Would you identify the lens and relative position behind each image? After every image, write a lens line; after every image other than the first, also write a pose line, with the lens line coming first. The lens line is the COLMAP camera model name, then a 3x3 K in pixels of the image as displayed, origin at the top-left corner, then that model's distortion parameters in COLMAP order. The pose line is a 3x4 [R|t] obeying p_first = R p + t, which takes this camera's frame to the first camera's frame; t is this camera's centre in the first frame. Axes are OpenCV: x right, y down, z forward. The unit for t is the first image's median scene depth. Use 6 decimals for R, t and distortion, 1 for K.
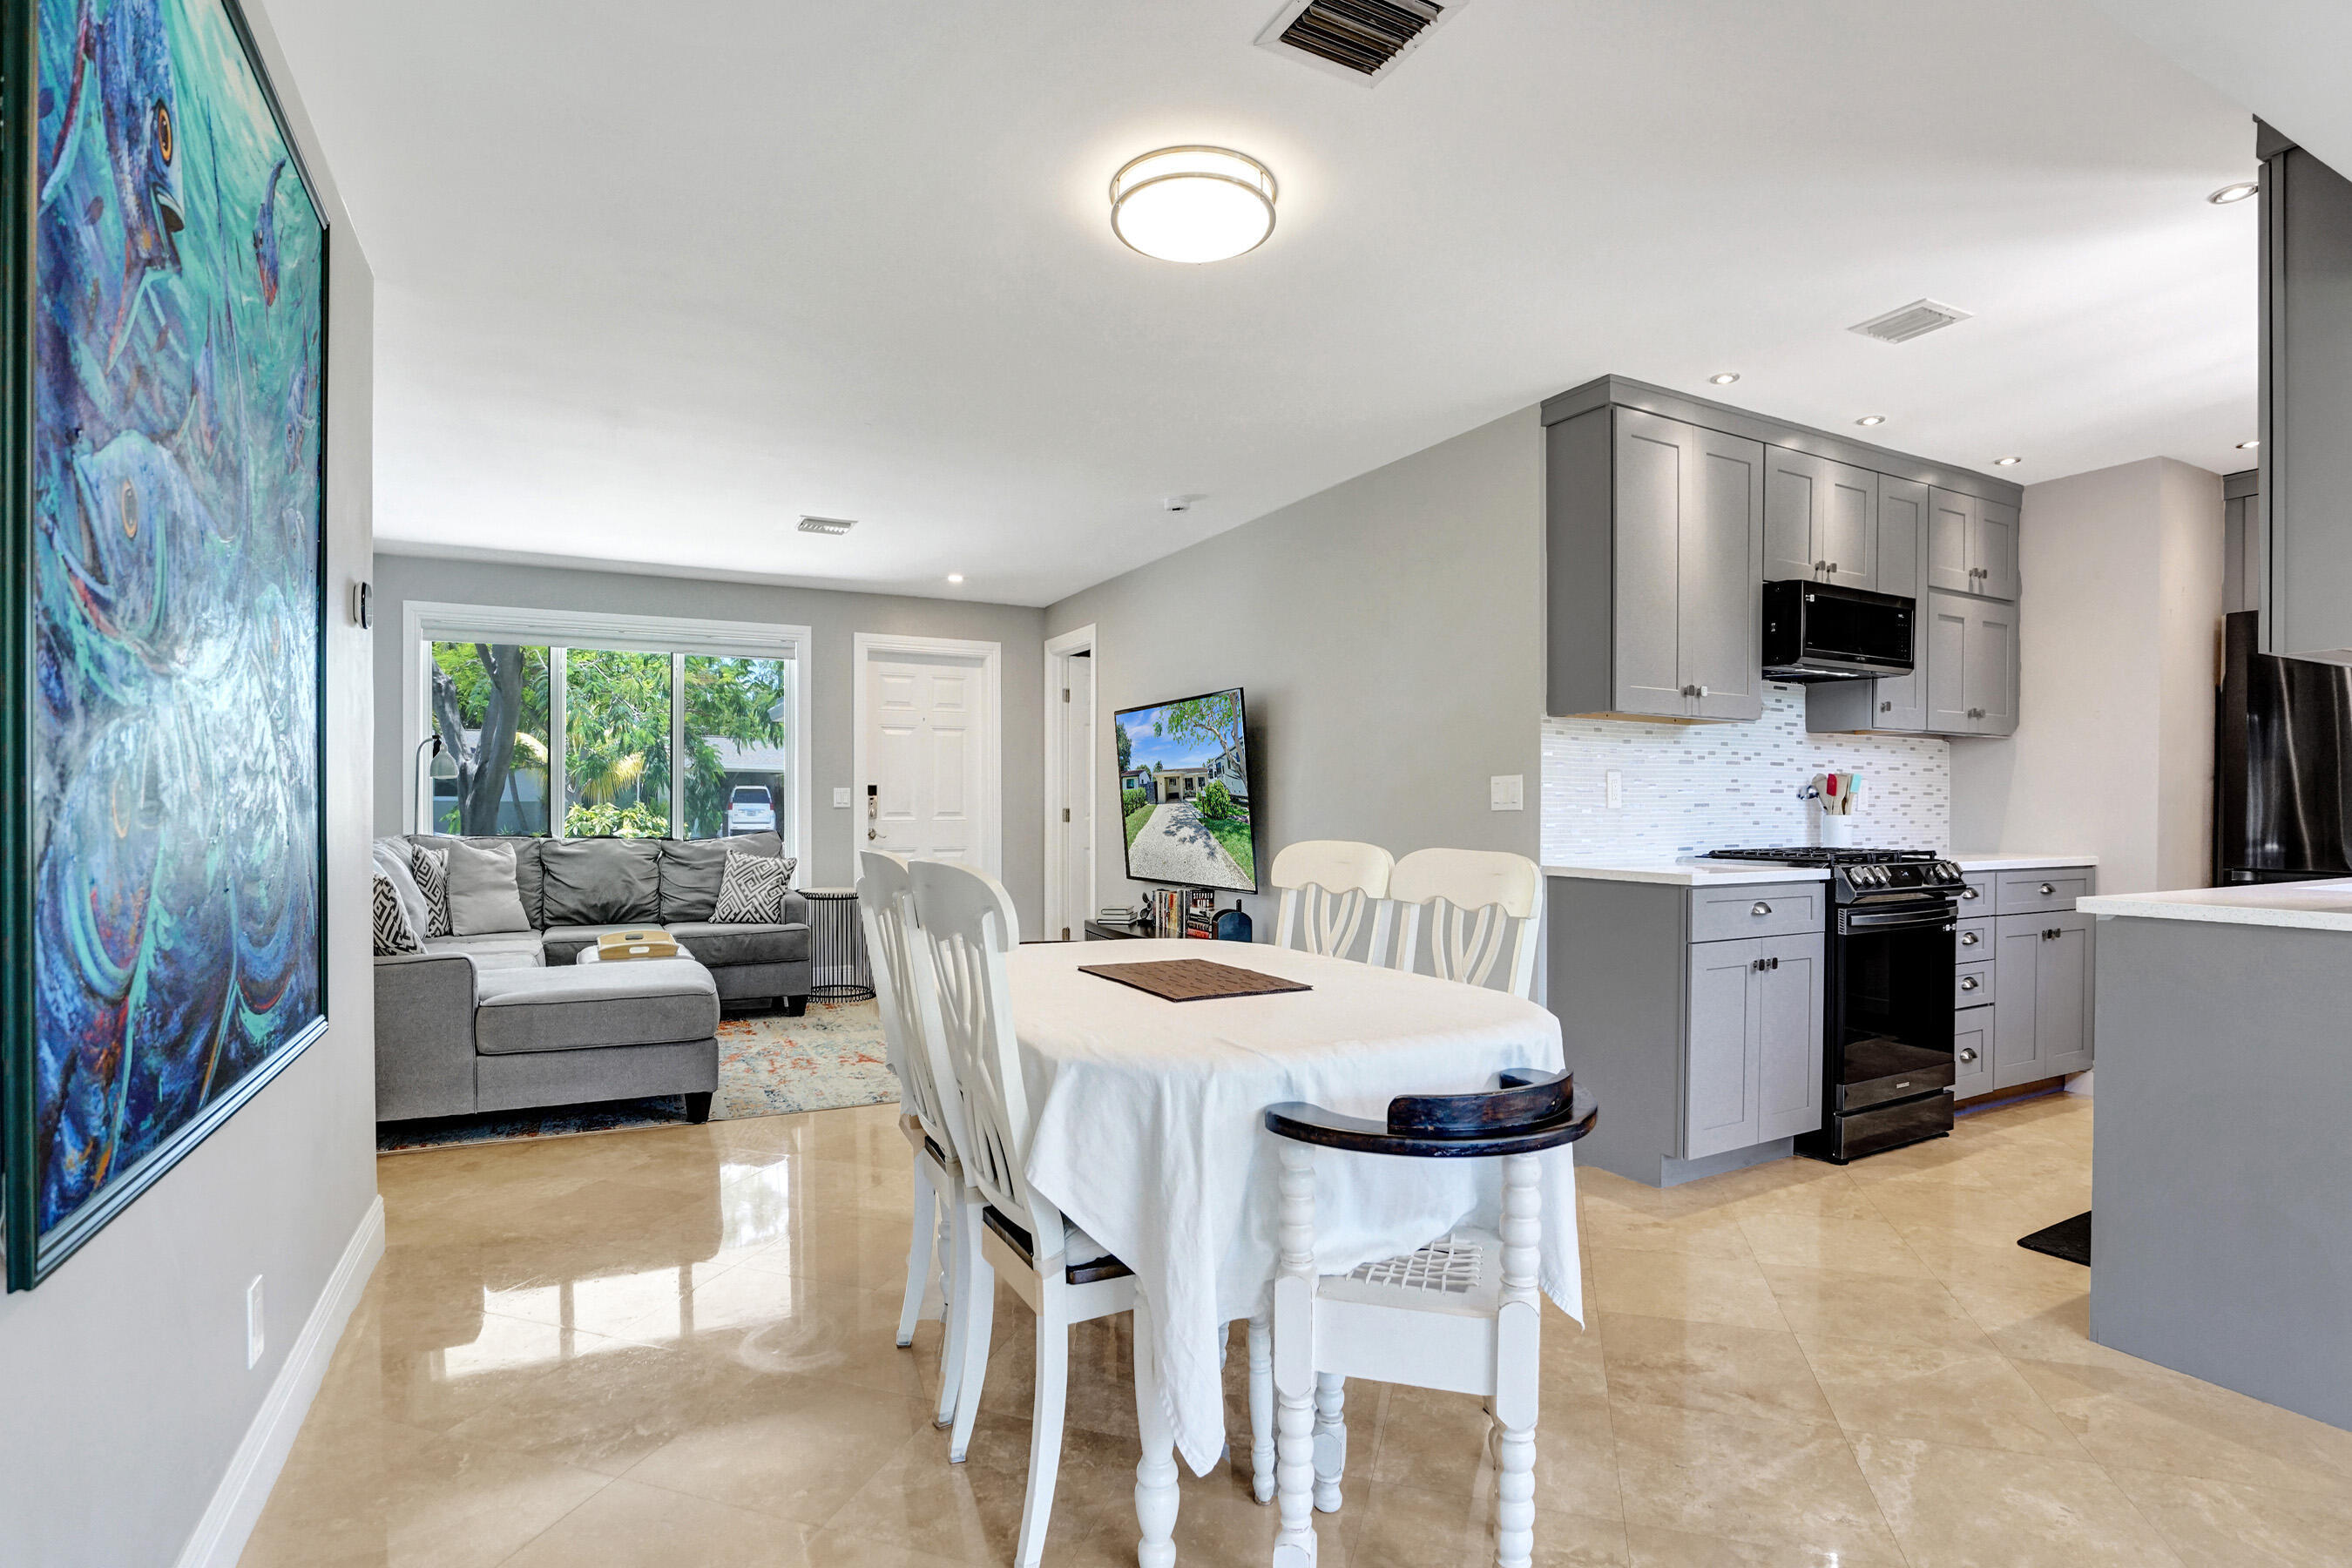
lens RADIAL K [[1147.5, 0, 1171.7], [0, 1147.5, 825.9], [0, 0, 1]] dist [-0.049183, 0.017553]
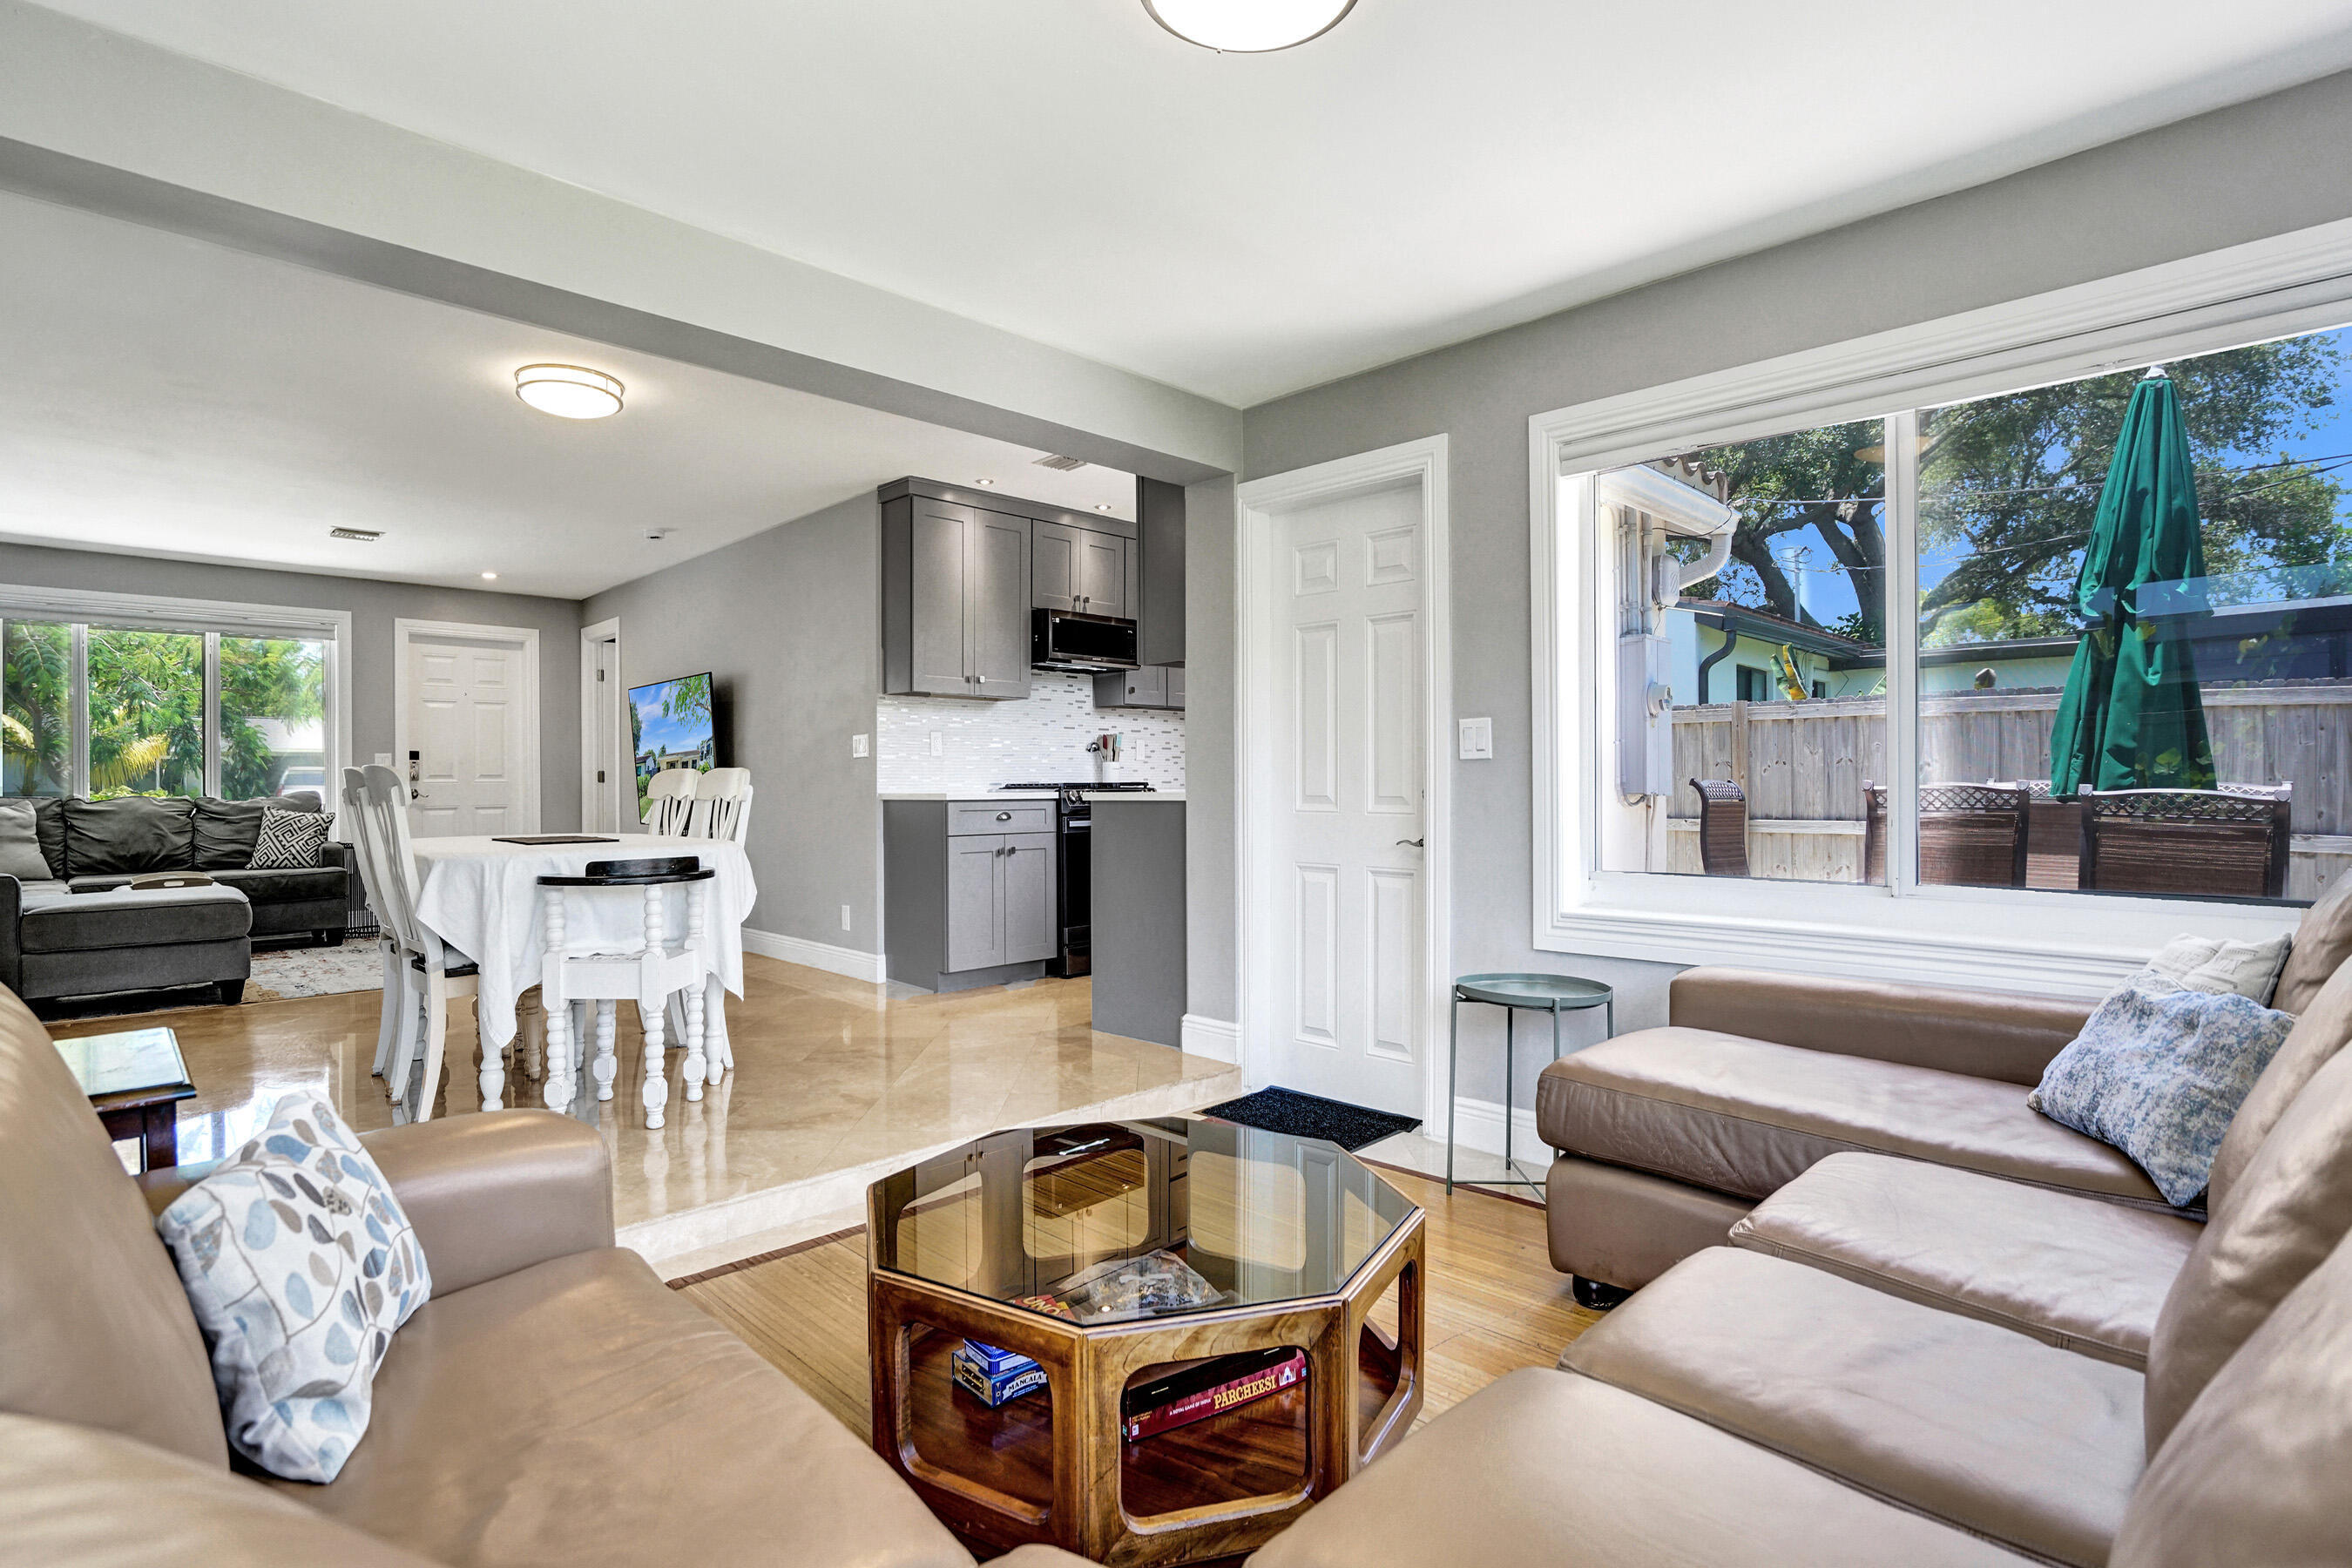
lens RADIAL K [[1147.5, 0, 1160.3], [0, 1147.5, 781.5], [0, 0, 1]] dist [-0.049183, 0.017553]
pose [[0.957176, -0.008058, 0.289393, 0.188681], [0.015027, 0.999648, -0.021867, 0.045303], [-0.289115, 0.025279, 0.956961, -0.434614]]
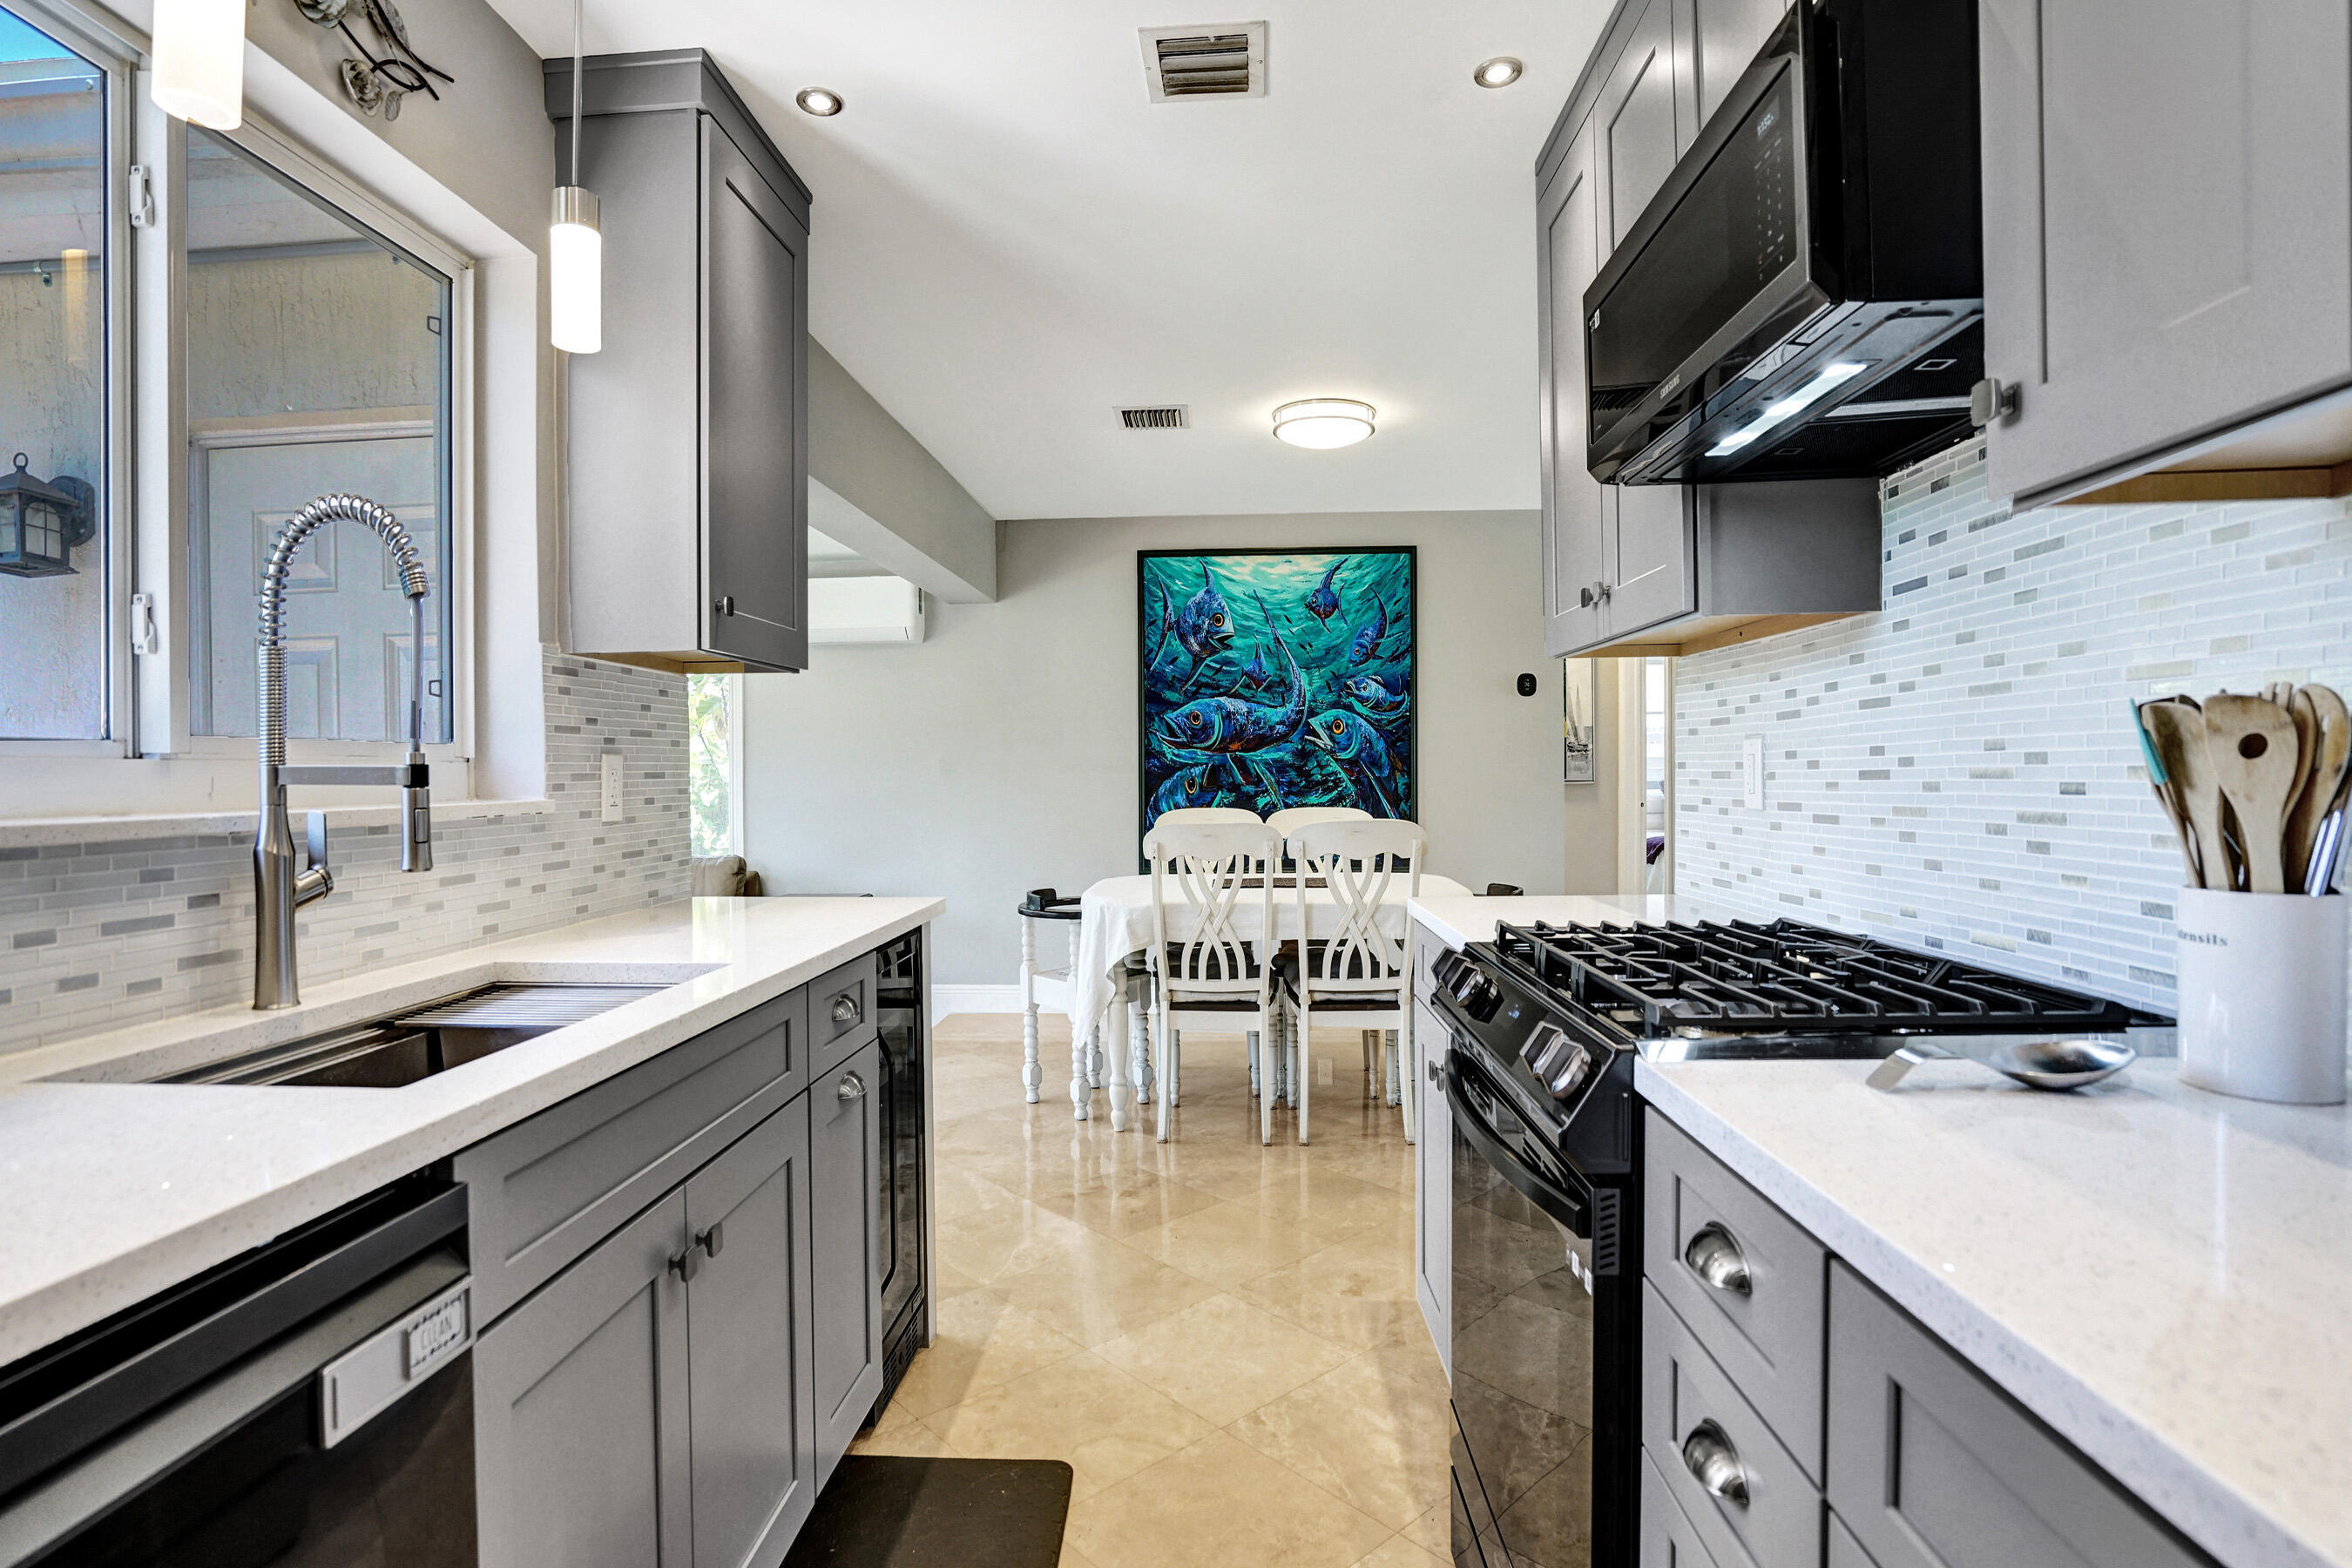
lens RADIAL K [[1147.5, 0, 1182.4], [0, 1147.5, 792.6], [0, 0, 1]] dist [-0.049183, 0.017553]
pose [[-0.501645, 0.018922, -0.864866, 0.788743], [-0.007588, 0.999626, 0.026271, -0.028391], [0.865040, 0.019742, -0.501314, 0.842884]]
